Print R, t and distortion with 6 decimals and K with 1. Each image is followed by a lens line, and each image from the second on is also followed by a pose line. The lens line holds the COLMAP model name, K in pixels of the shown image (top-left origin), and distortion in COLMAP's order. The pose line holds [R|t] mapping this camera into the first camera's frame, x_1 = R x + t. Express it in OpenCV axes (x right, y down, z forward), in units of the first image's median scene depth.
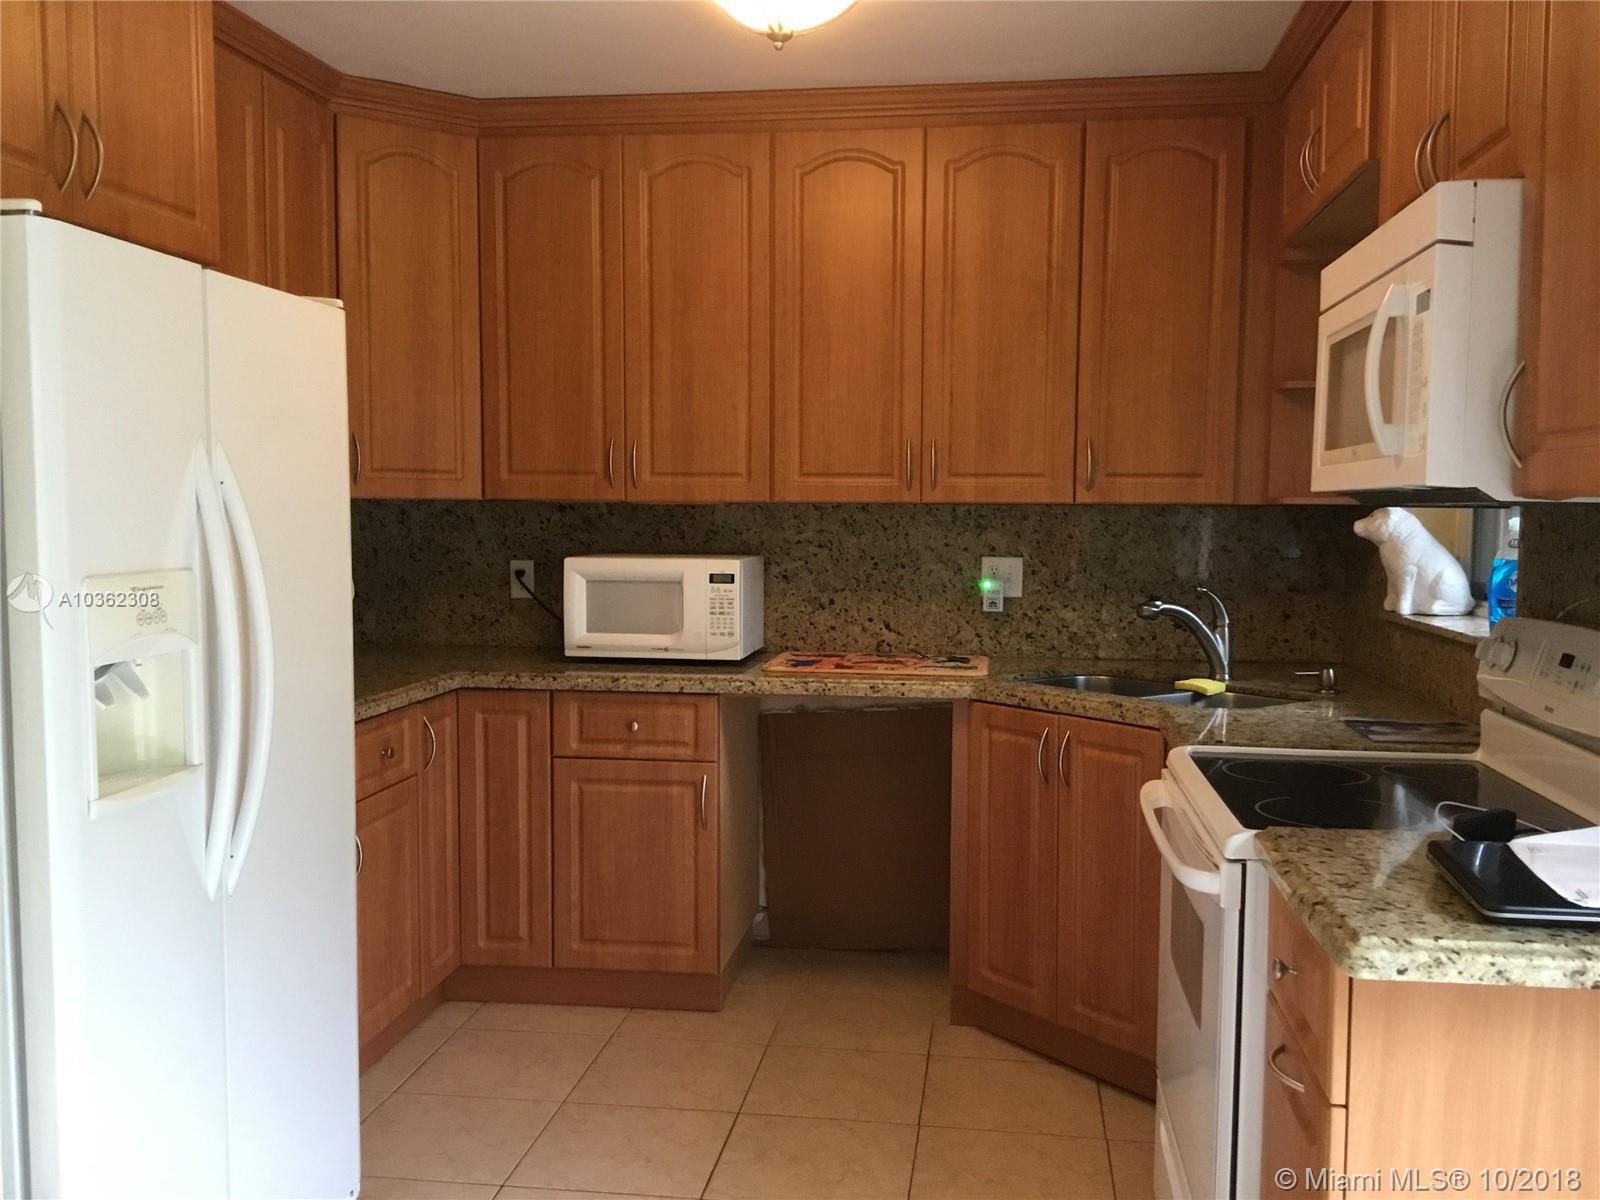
lens RADIAL K [[1441.0, 0, 804.8], [0, 1441.0, 606.5], [0, 0, 1]] dist [0.102357, -0.187408]
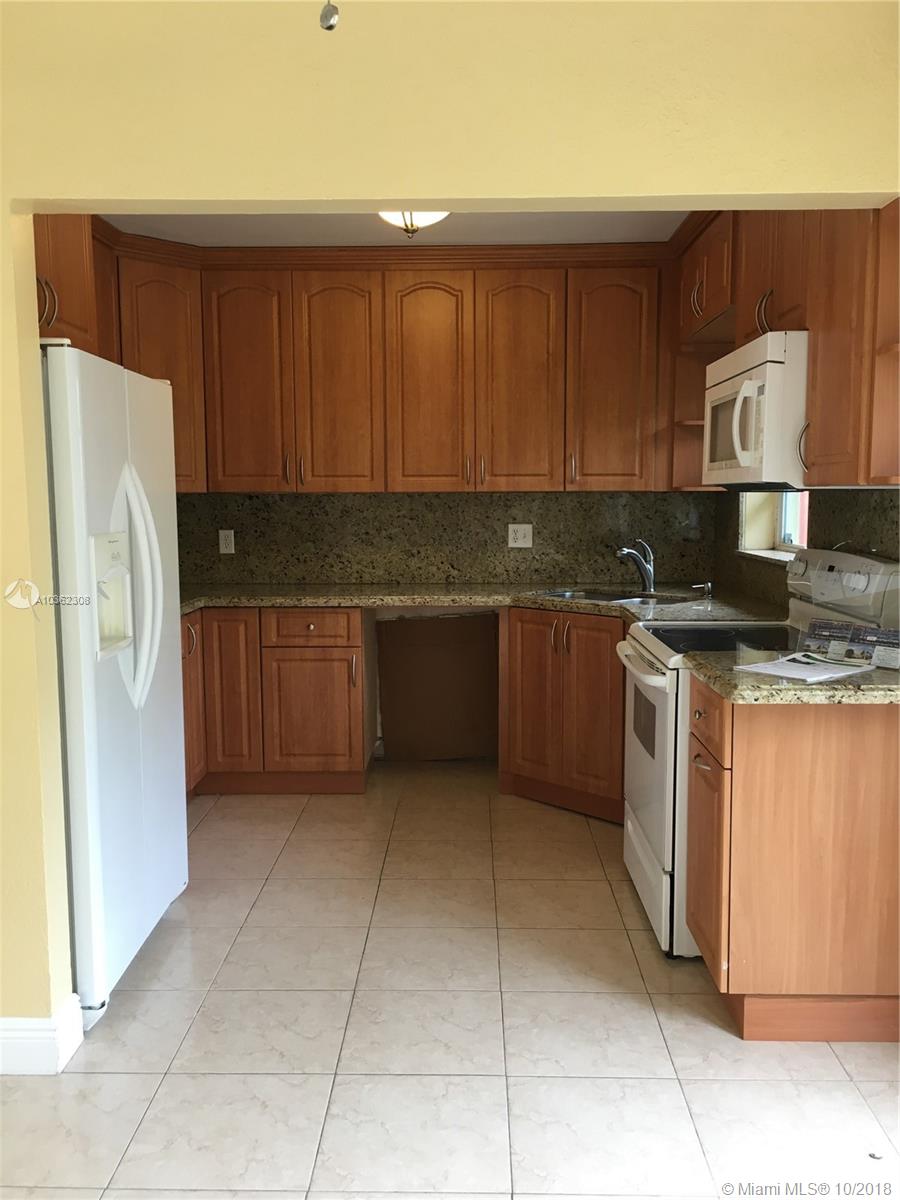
lens RADIAL K [[1025.3, 0, 447.6], [0, 1025.3, 595.6], [0, 0, 1]] dist [0.058439, -0.078923]
pose [[0.993391, -0.021561, 0.112740, -0.092254], [0.018313, 0.999389, 0.029762, 0.013431], [-0.113313, -0.027501, 0.993179, -0.199866]]
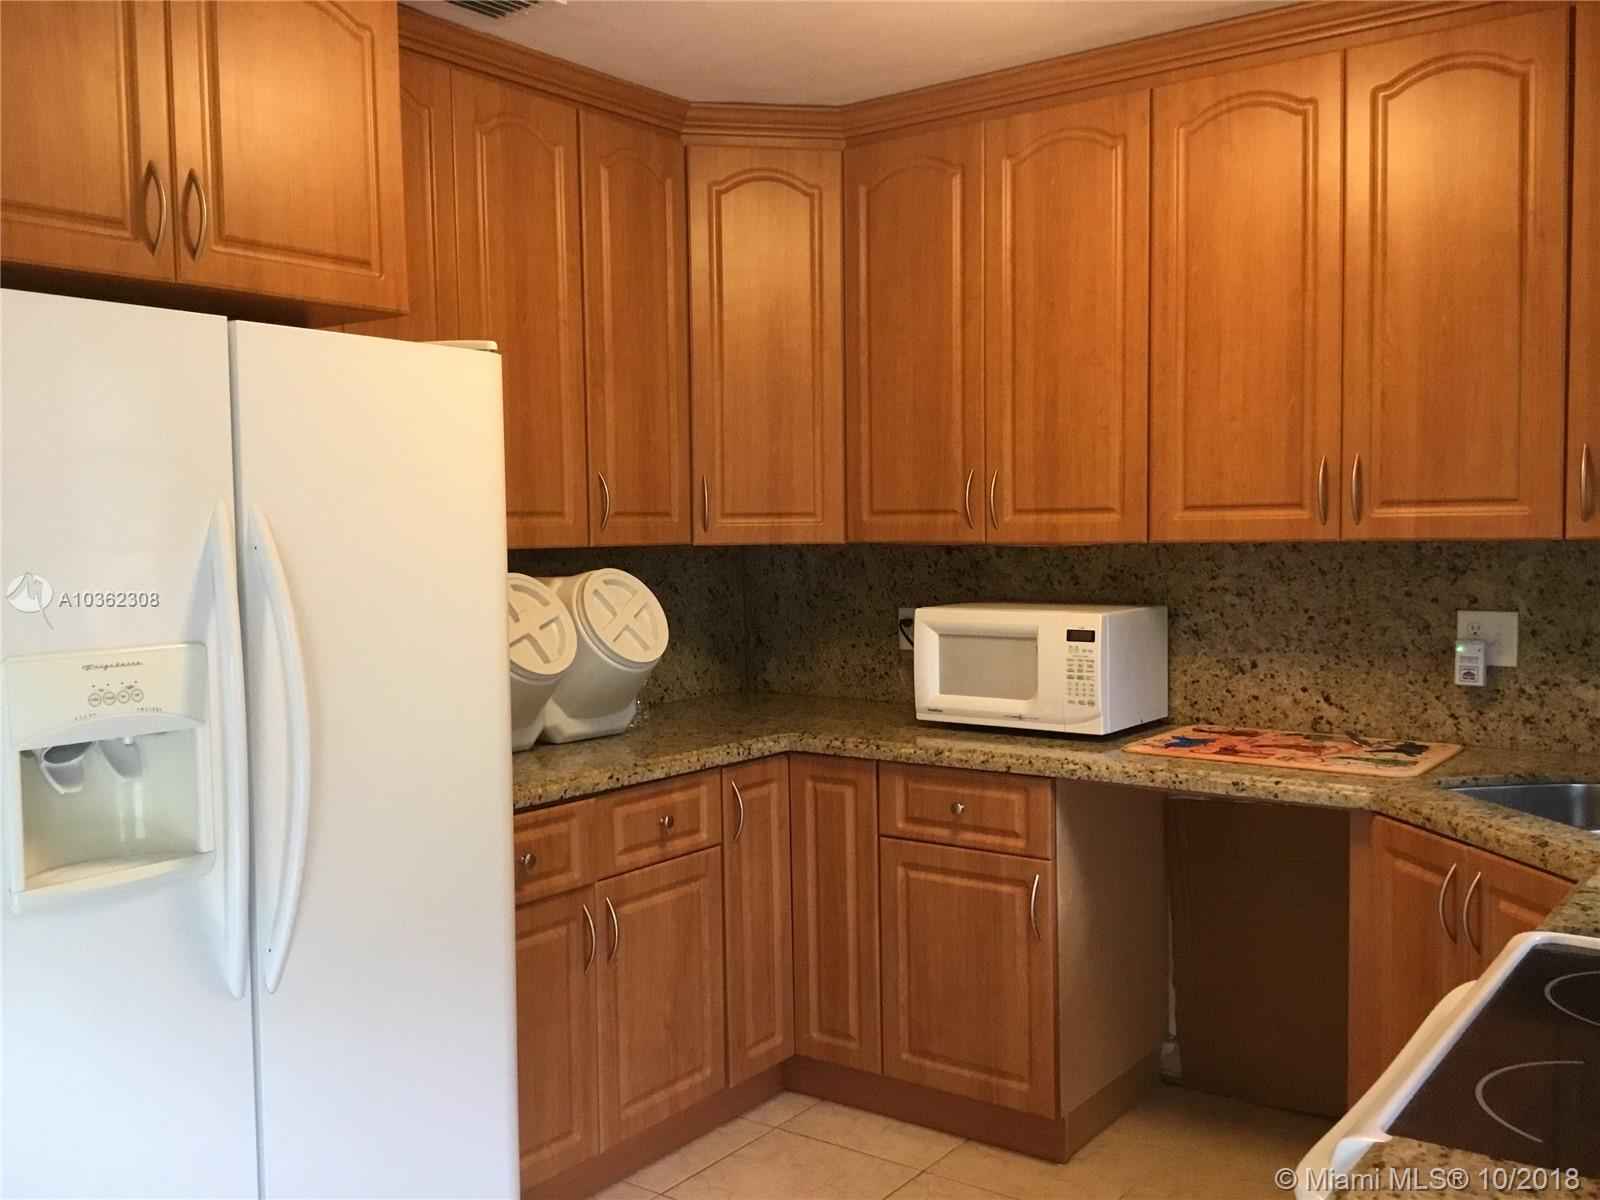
lens RADIAL K [[1441.0, 0, 809.0], [0, 1441.0, 608.5], [0, 0, 1]] dist [0.102357, -0.187408]
pose [[0.879802, 0.009681, -0.475241, 0.204074], [-0.016645, 0.999807, -0.010447, -0.024338], [0.475048, 0.017101, 0.879793, 0.201089]]
